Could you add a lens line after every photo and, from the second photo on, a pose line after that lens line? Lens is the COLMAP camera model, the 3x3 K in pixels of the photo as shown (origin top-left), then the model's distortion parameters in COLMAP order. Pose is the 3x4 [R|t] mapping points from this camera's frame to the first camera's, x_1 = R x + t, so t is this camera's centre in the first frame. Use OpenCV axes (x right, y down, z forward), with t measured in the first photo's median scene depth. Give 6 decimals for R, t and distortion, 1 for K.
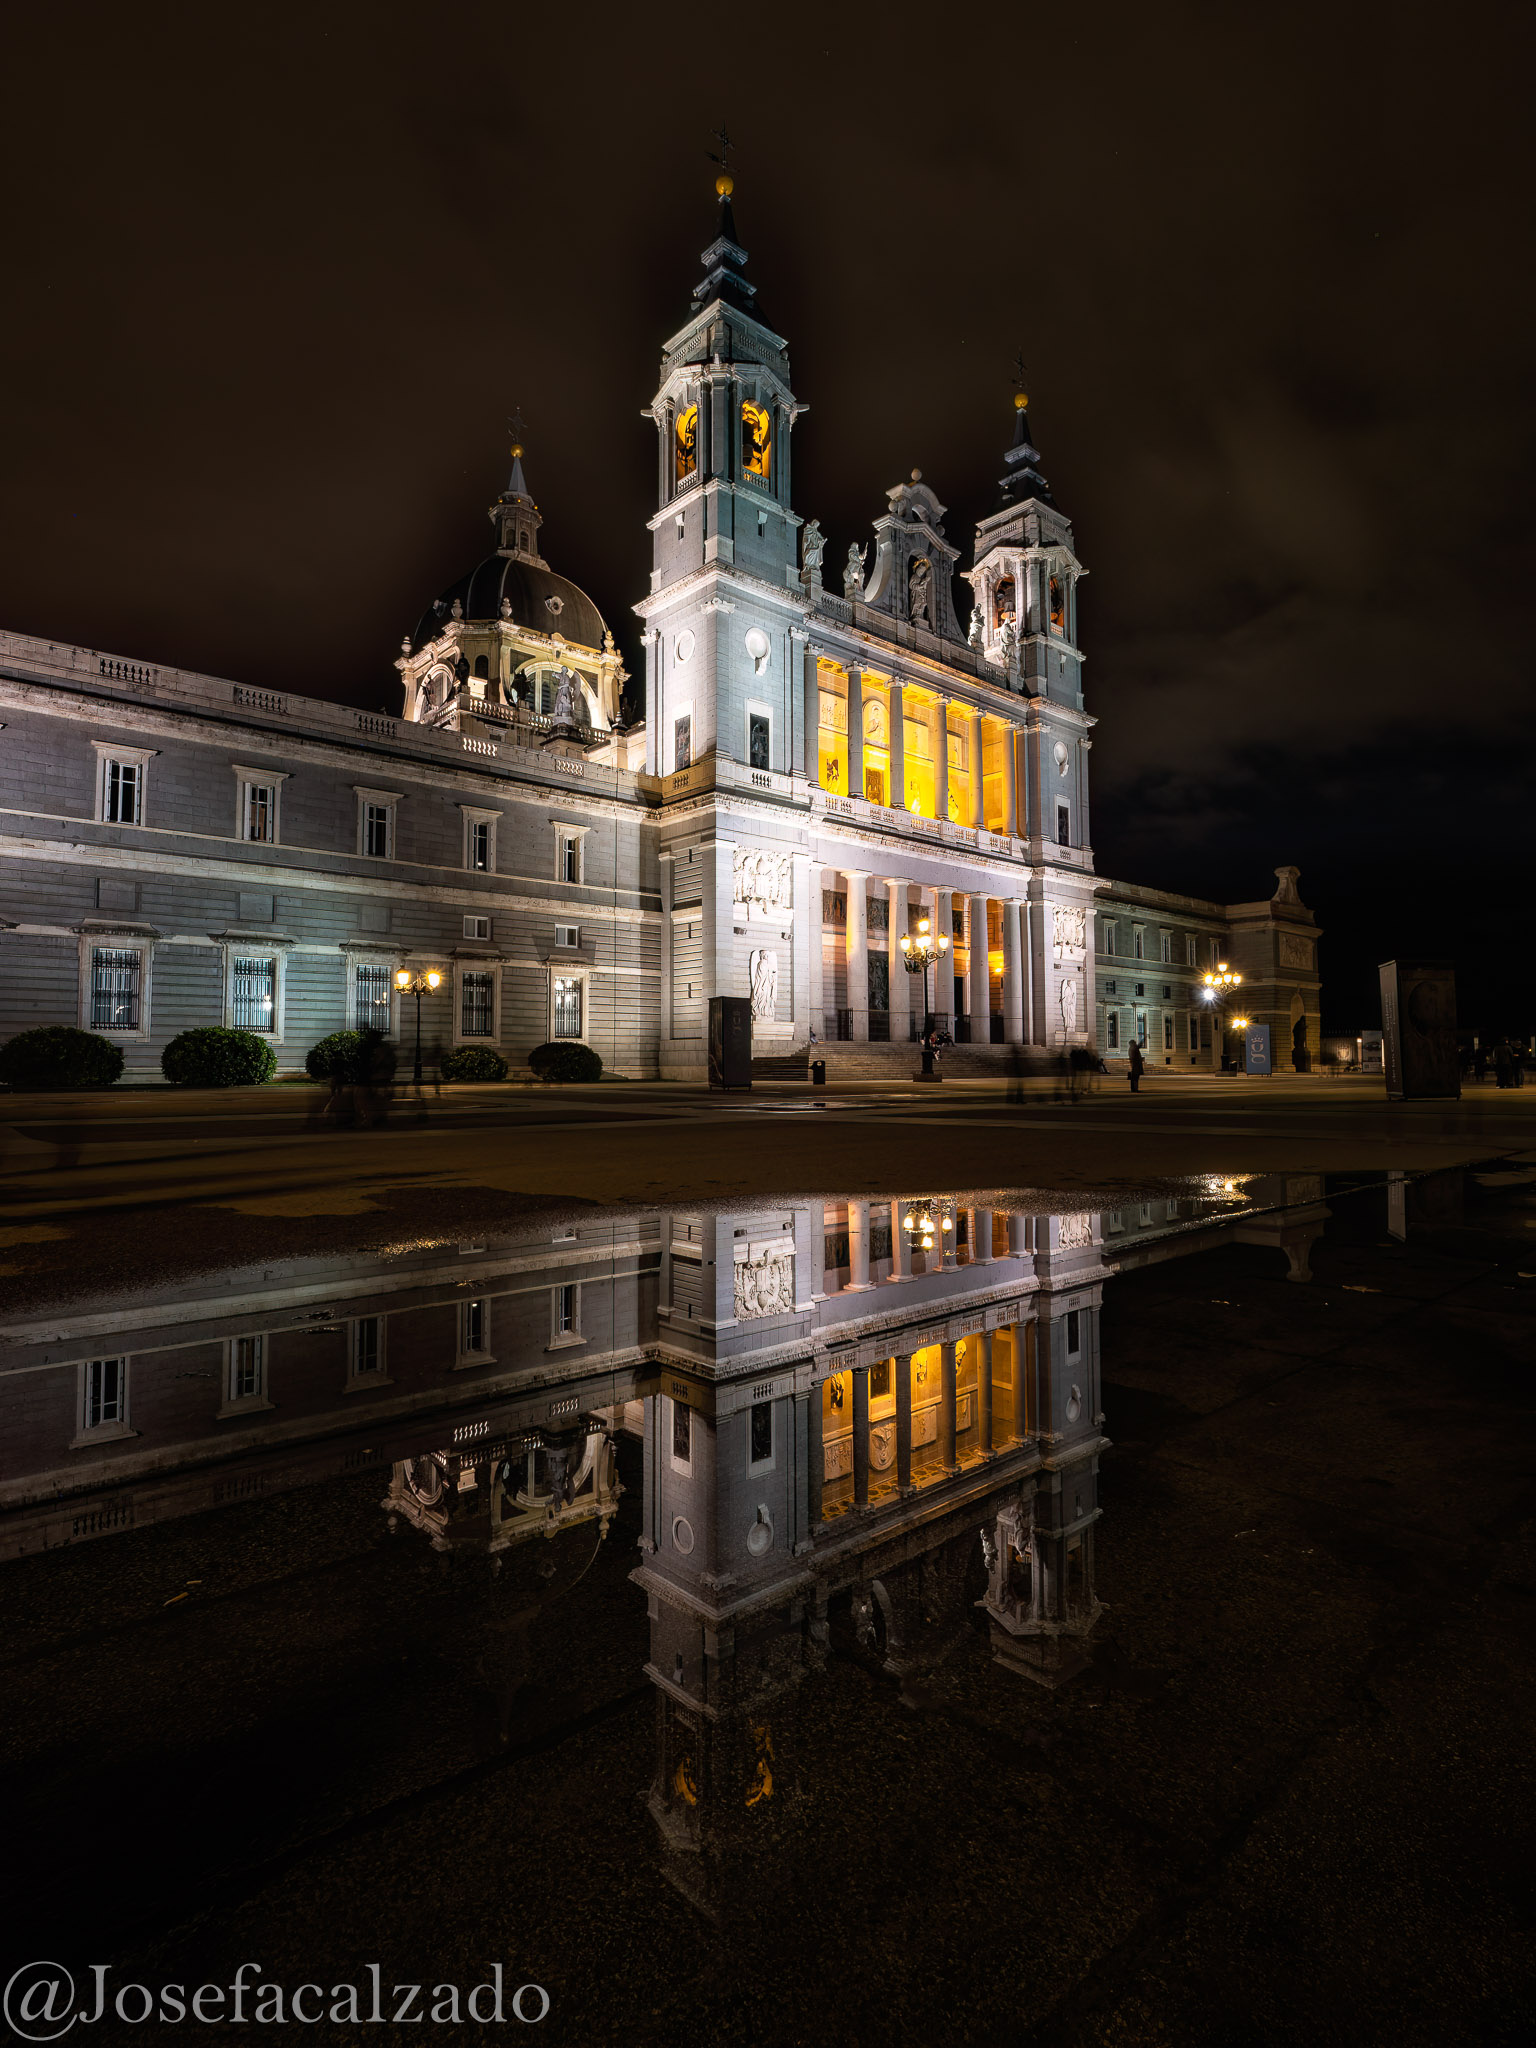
lens RADIAL K [[1103.0, 0, 772.5], [0, 1103.0, 986.6], [0, 0, 1]] dist [0.003401, 0.000518]
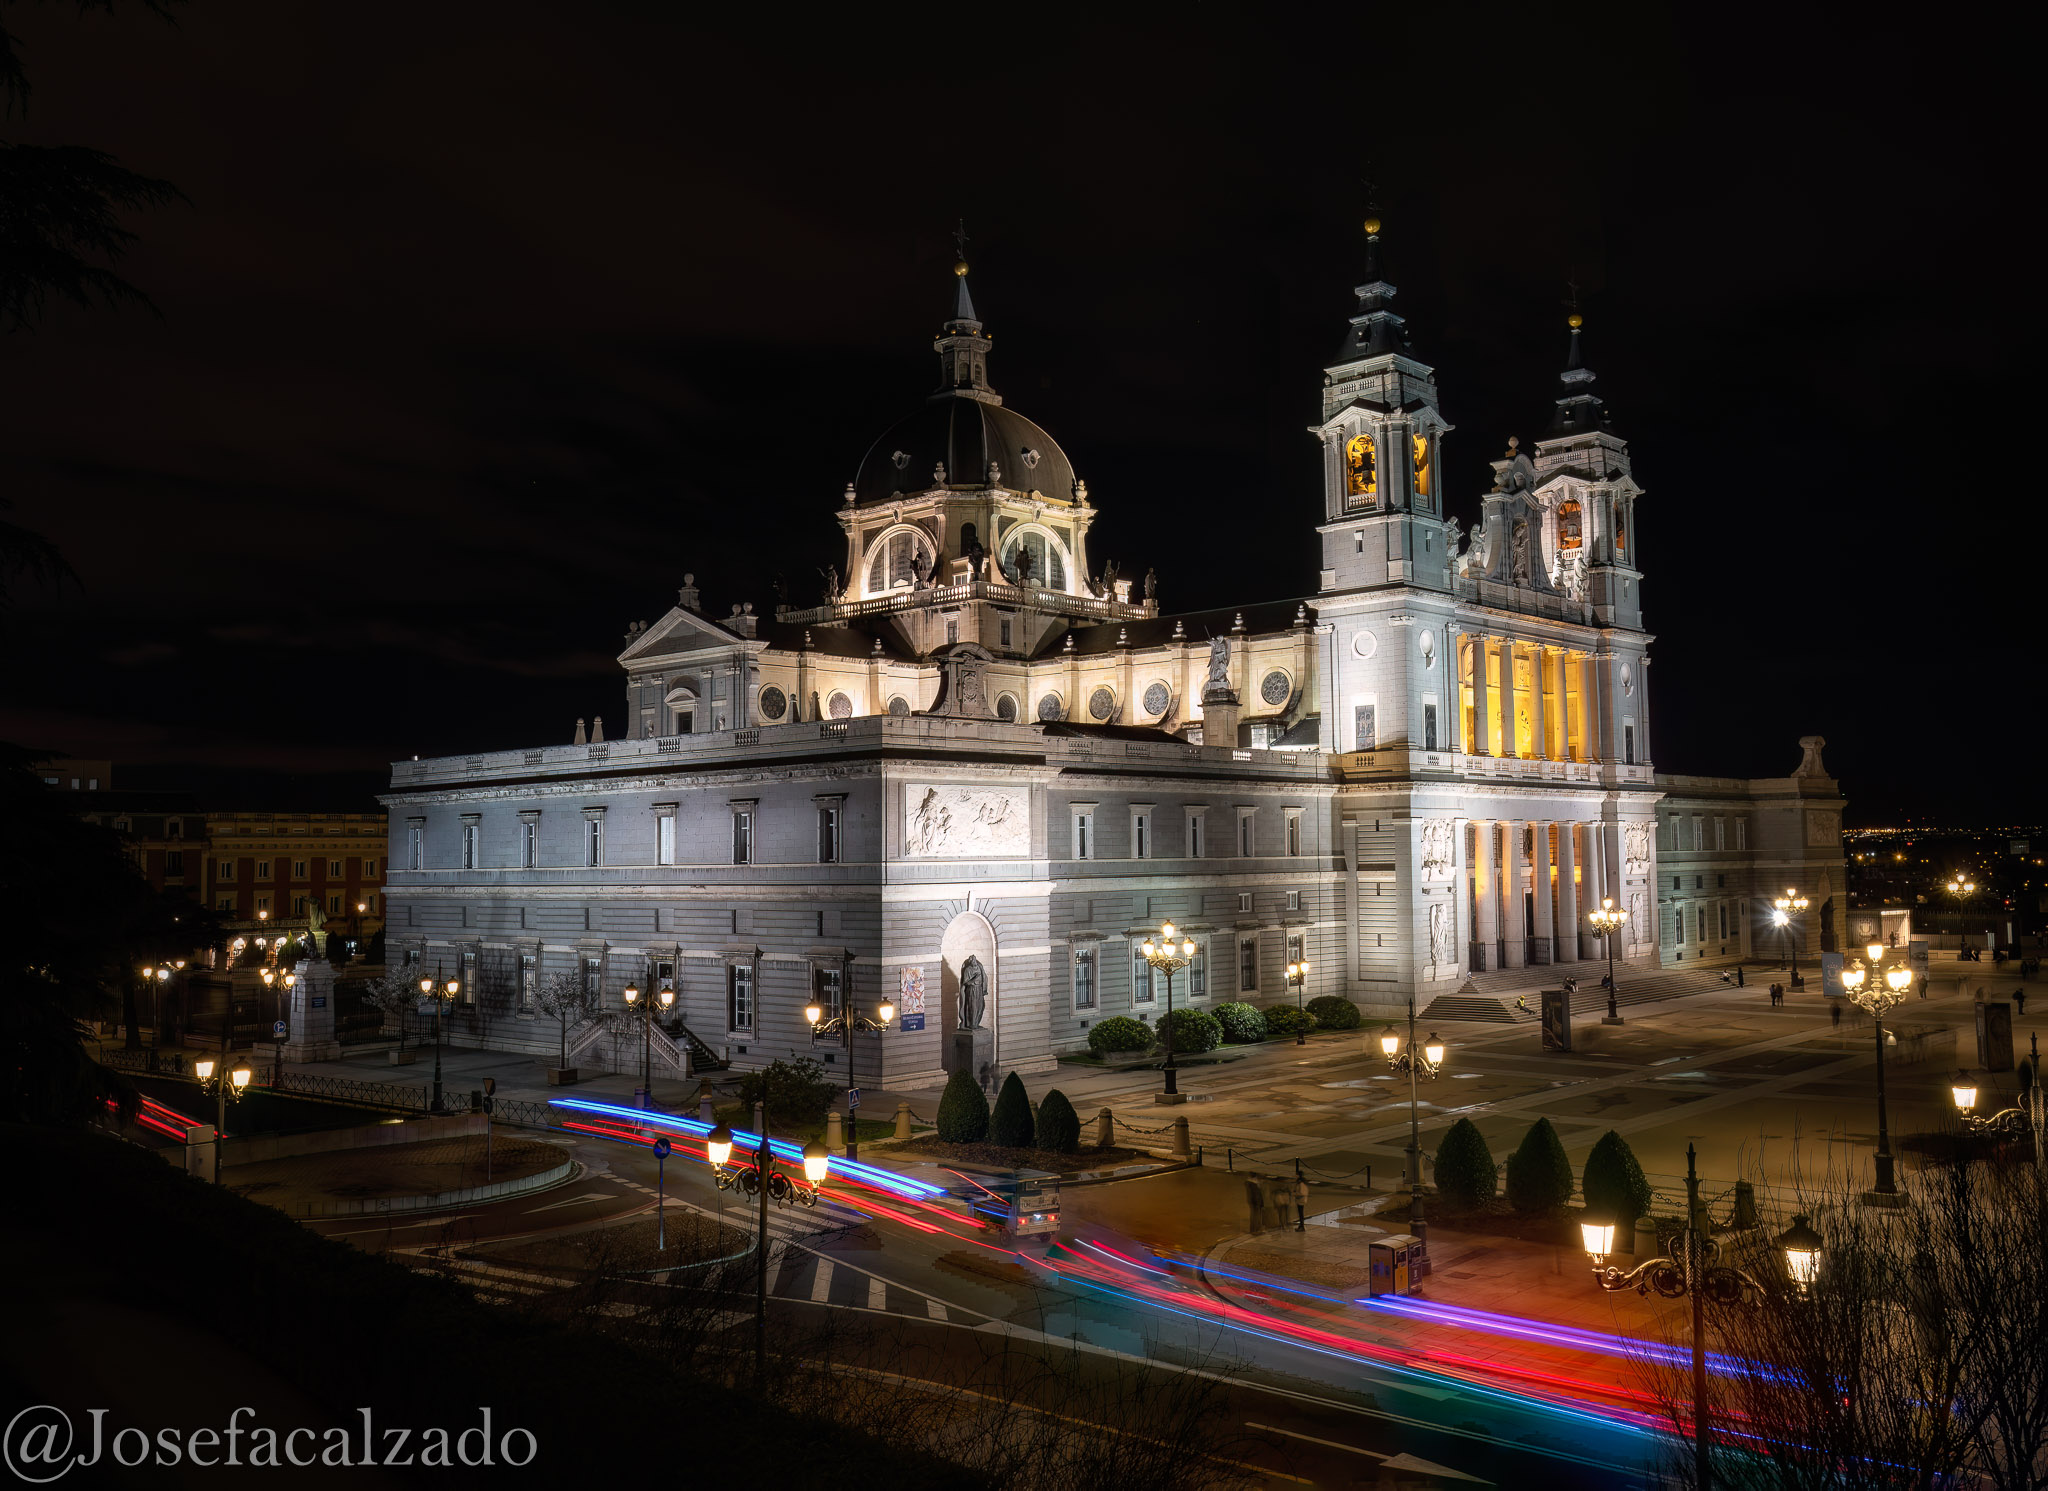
lens RADIAL K [[1776.4, 0, 1024.0], [0, 1776.4, 745.5], [0, 0, 1]] dist [-0.001975, 0.000386]
pose [[0.997743, -0.009601, 0.066462, -0.481690], [0.009670, 0.999953, -0.000715, -0.172344], [-0.066452, 0.001356, 0.997789, -0.731670]]
